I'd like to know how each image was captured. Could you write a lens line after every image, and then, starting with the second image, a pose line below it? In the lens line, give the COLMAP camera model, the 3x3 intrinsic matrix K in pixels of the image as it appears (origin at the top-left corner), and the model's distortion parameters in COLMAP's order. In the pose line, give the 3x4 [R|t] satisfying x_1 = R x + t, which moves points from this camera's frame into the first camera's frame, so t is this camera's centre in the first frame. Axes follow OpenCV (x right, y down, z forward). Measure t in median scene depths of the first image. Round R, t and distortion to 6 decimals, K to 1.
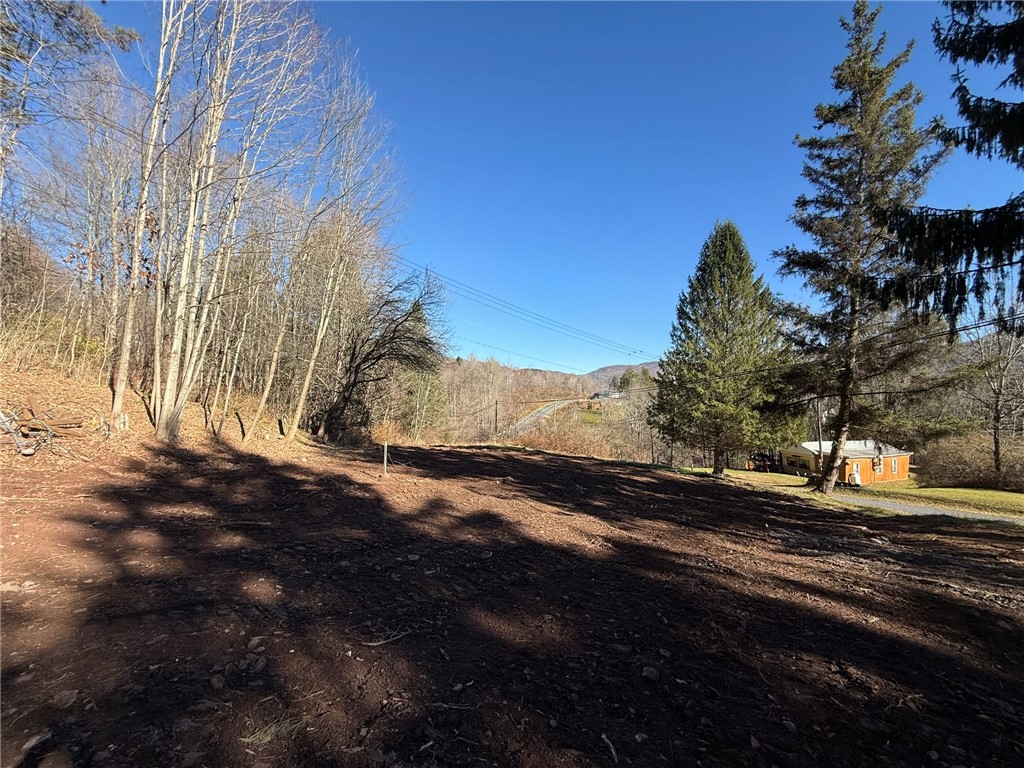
lens RADIAL K [[405.4, 0, 507.6], [0, 405.4, 391.0], [0, 0, 1]] dist [0.000011, -0.000215]
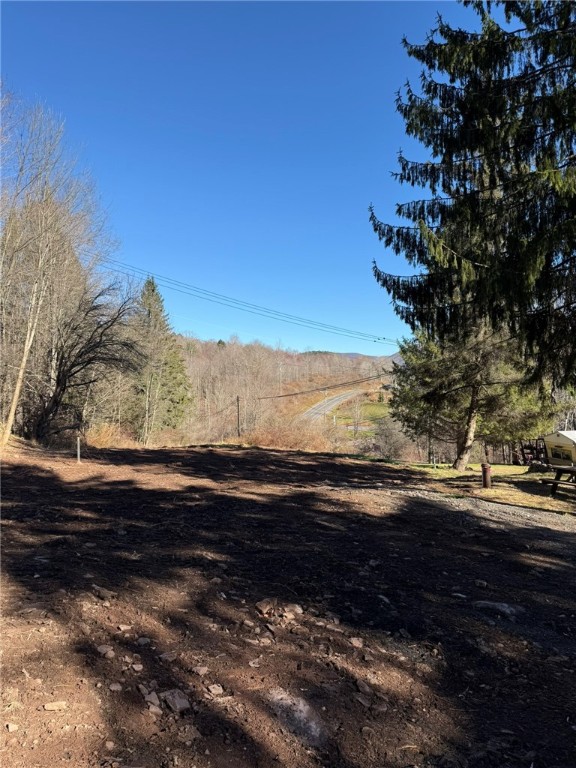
lens RADIAL K [[527.0, 0, 281.2], [0, 527.0, 383.9], [0, 0, 1]] dist [0.010154, 0.000260]
pose [[0.999145, -0.037294, -0.017853, 0.183847], [0.037409, 0.999281, 0.006154, -0.016112], [0.017611, -0.006817, 0.999822, -0.308271]]
